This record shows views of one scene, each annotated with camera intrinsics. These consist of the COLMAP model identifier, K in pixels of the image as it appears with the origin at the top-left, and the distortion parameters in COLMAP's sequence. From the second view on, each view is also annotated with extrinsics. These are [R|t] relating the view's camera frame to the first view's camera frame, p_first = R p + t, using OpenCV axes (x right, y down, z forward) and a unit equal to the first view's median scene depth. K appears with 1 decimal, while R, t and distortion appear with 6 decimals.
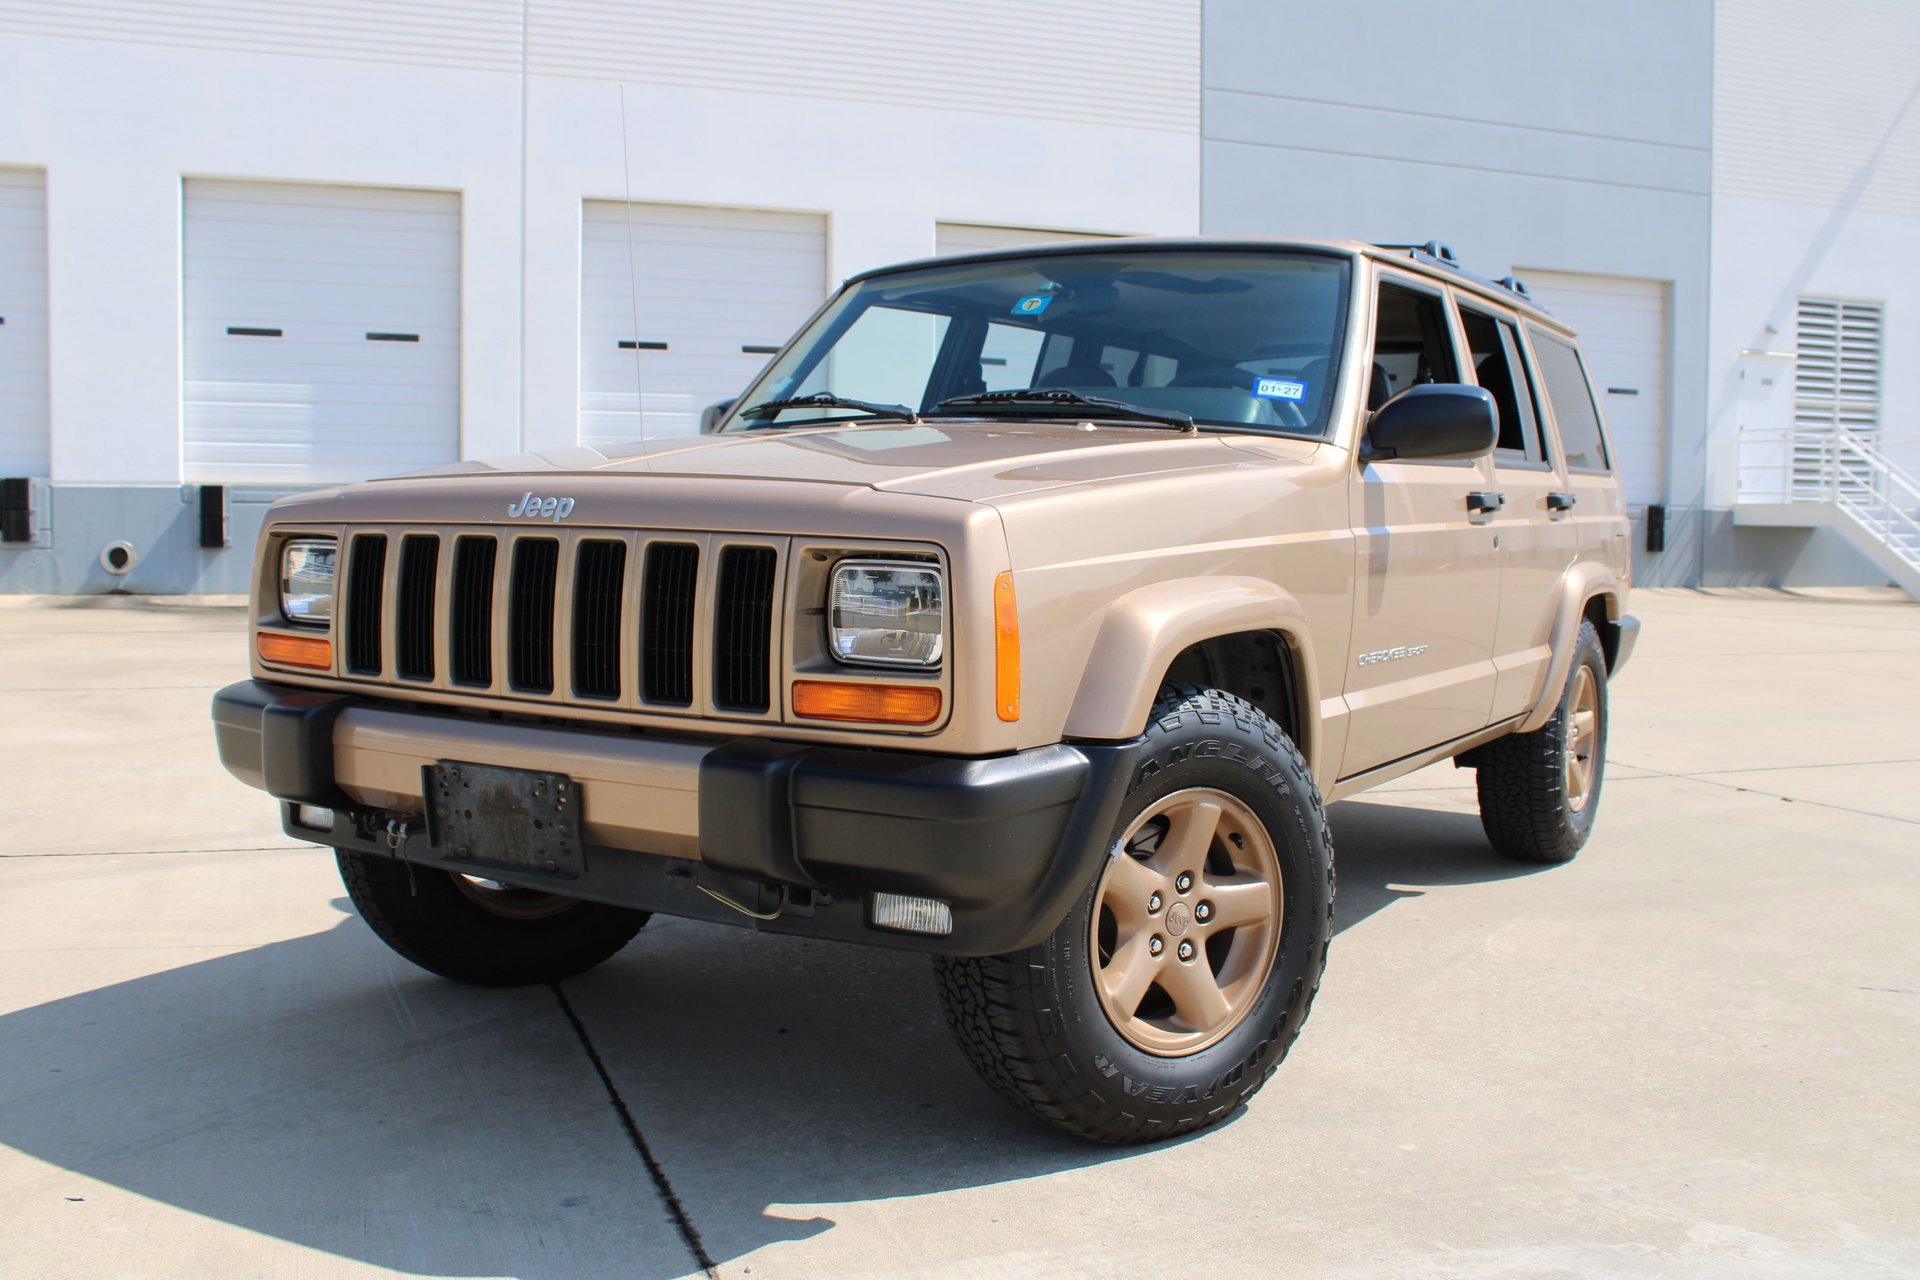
lens RADIAL K [[1574.6, 0, 971.9], [0, 1574.6, 642.5], [0, 0, 1]] dist [-0.132317, 0.126114]
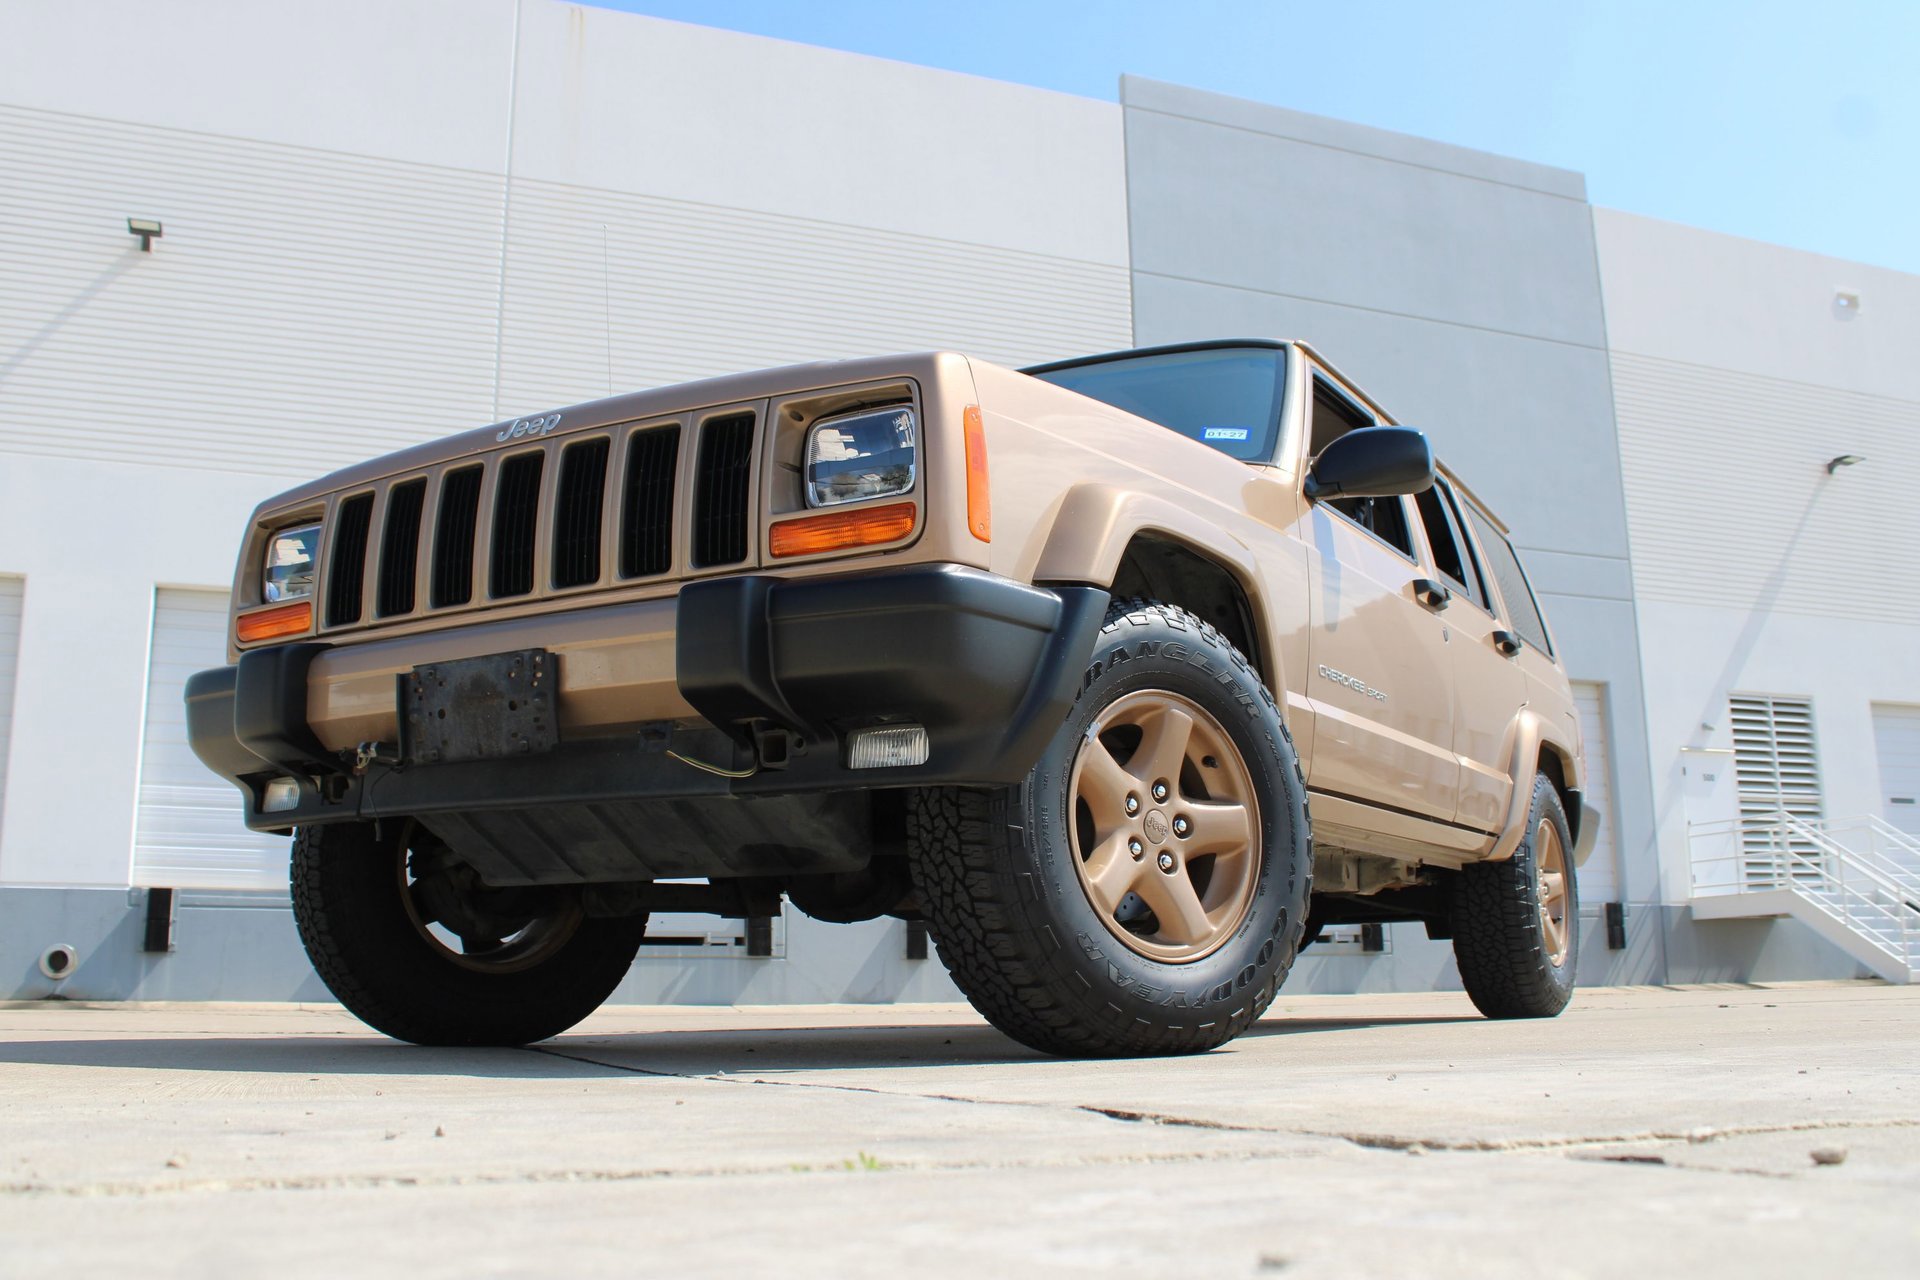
lens RADIAL K [[1578.6, 0, 954.7], [0, 1578.6, 694.9], [0, 0, 1]] dist [-0.133270, 0.131002]
pose [[0.999610, -0.019857, 0.019654, -0.012984], [0.023888, 0.972270, -0.232637, 0.316261], [-0.014489, 0.233016, 0.972365, 0.016480]]
